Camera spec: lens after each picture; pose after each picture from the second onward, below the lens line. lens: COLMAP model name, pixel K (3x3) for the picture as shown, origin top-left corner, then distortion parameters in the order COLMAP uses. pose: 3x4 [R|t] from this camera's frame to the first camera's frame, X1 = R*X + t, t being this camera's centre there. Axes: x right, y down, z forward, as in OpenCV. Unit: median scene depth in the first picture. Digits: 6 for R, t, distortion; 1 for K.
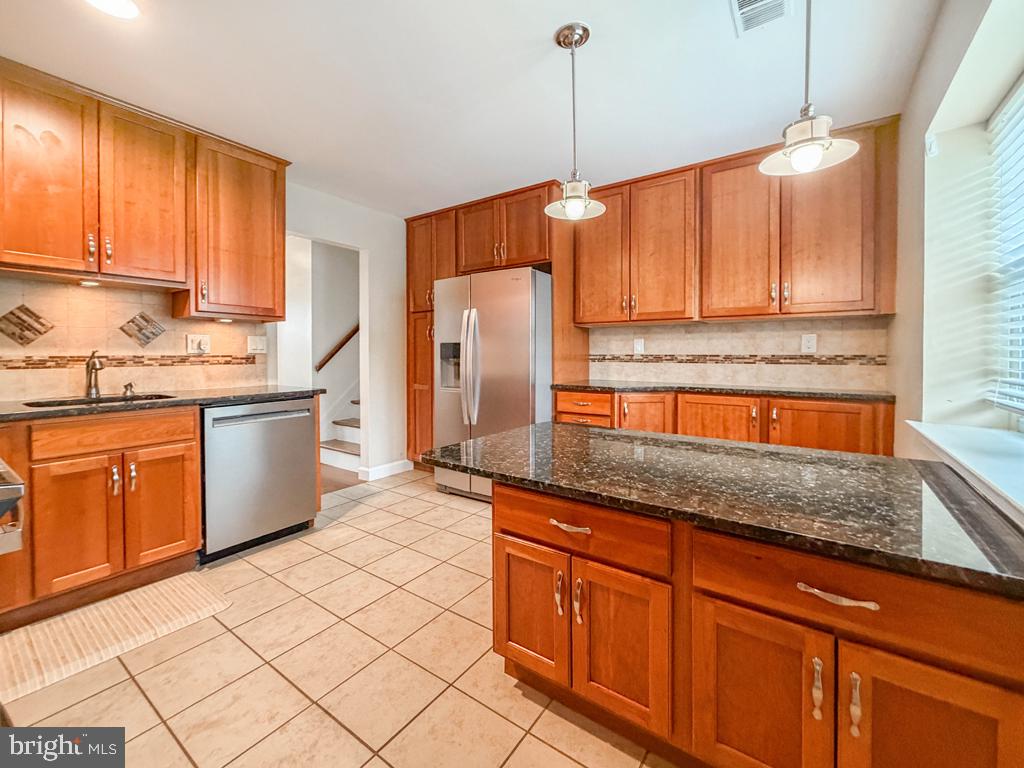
lens RADIAL K [[438.8, 0, 510.7], [0, 438.8, 367.8], [0, 0, 1]] dist [-0.000314, -0.000171]
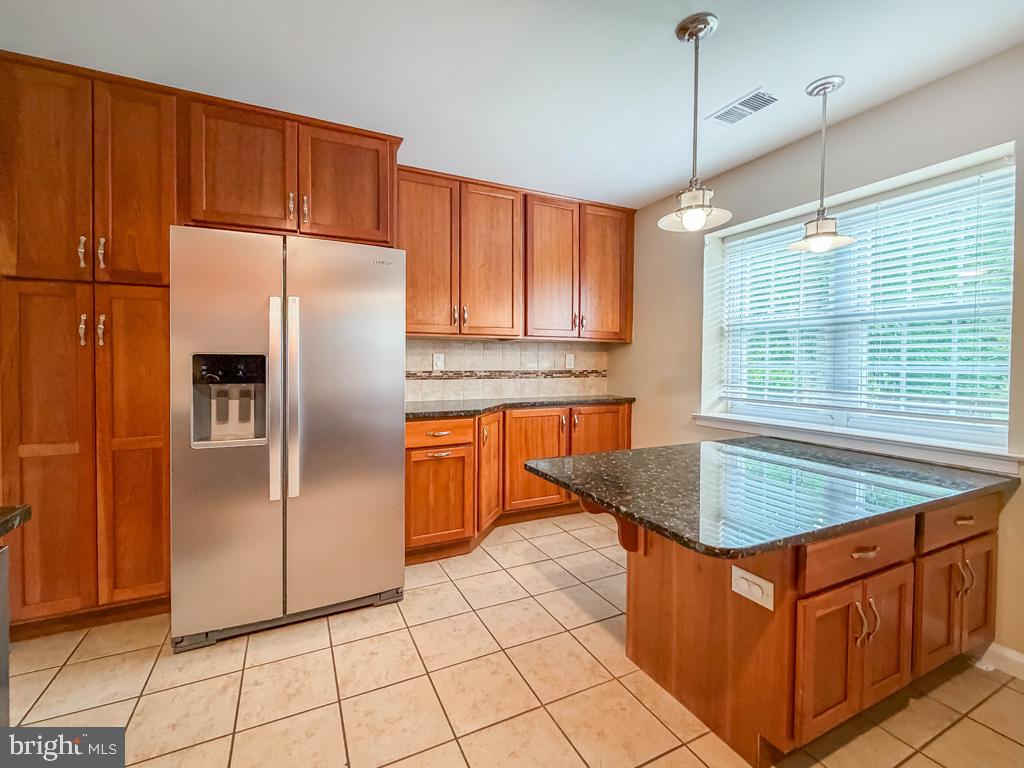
lens RADIAL K [[438.8, 0, 510.7], [0, 438.8, 367.8], [0, 0, 1]] dist [-0.000314, -0.000171]
pose [[0.473520, -0.007233, 0.880753, -0.502428], [0.027164, 0.999611, -0.006395, -0.031187], [-0.880364, 0.026954, 0.473532, 0.518981]]
